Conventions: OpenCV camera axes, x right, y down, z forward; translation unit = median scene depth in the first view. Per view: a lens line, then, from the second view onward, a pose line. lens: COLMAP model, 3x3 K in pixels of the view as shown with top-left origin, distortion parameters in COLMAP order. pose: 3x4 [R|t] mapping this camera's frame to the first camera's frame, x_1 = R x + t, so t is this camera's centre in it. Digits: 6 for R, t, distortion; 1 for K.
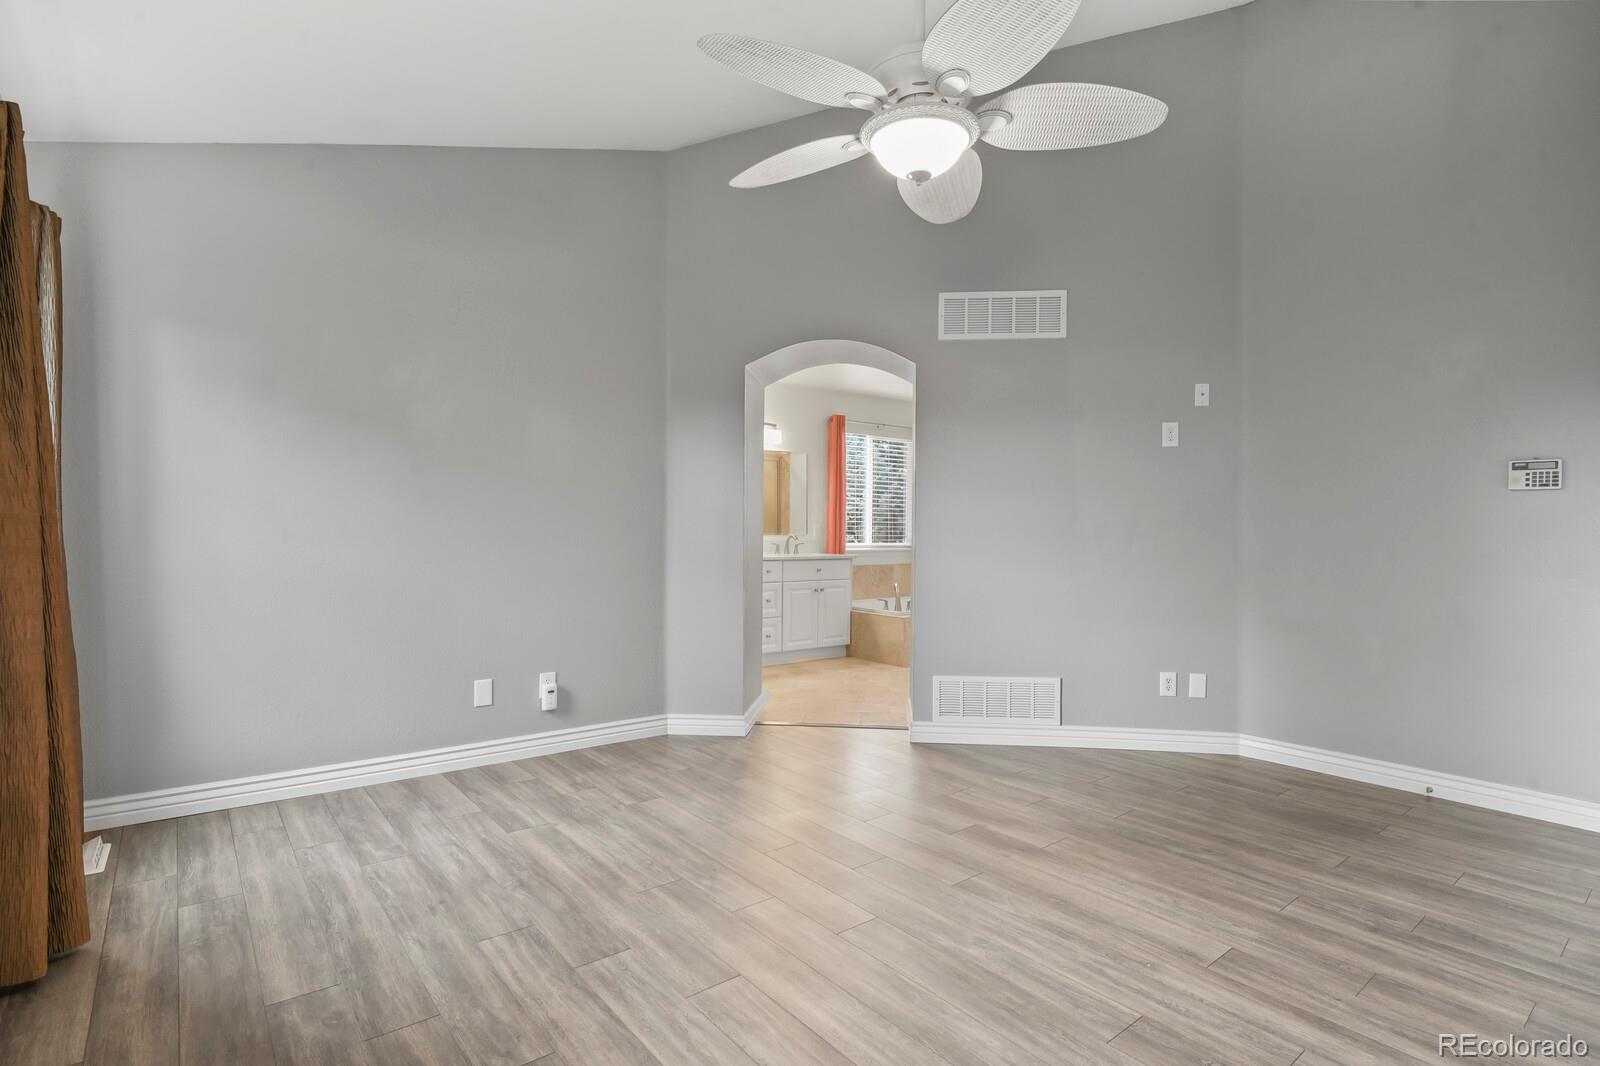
lens RADIAL K [[775.6, 0, 799.5], [0, 775.6, 536.8], [0, 0, 1]] dist [-0.017055, -0.001336]
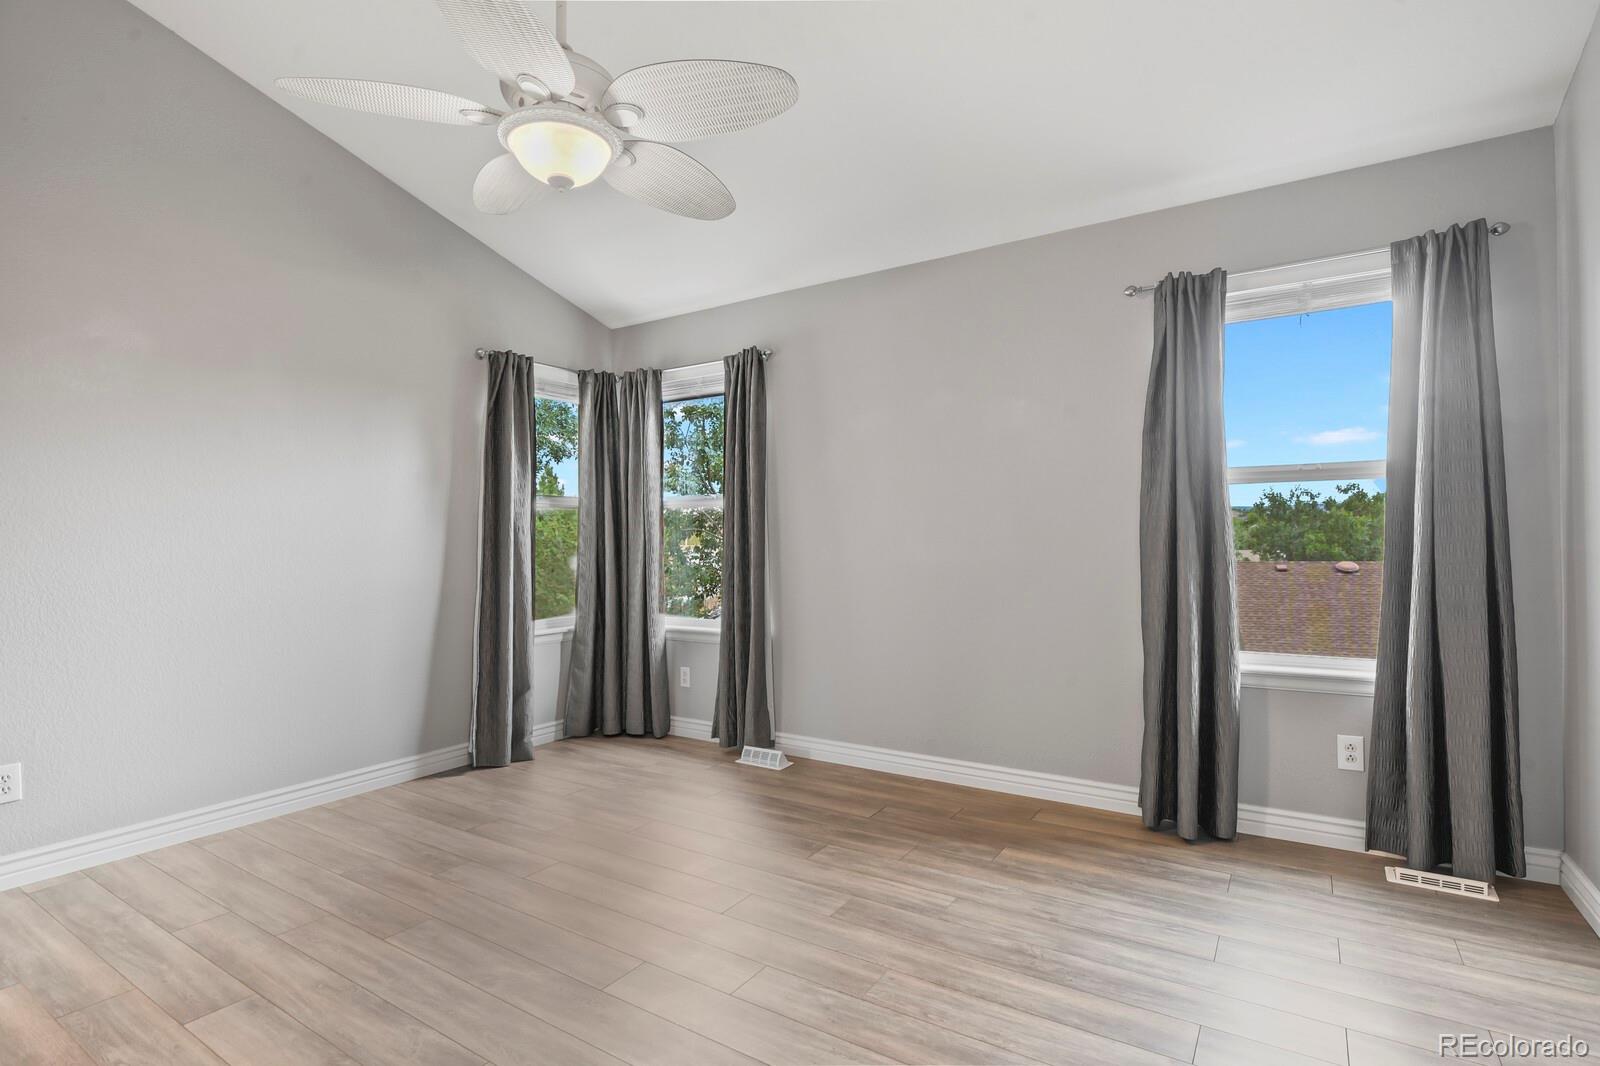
lens RADIAL K [[775.6, 0, 801.3], [0, 775.6, 532.9], [0, 0, 1]] dist [-0.017055, -0.001336]
pose [[-0.949271, -0.005284, -0.314415, 0.169187], [-0.002937, 0.999964, -0.007939, -0.015334], [0.314445, -0.006613, -0.949253, 1.968929]]
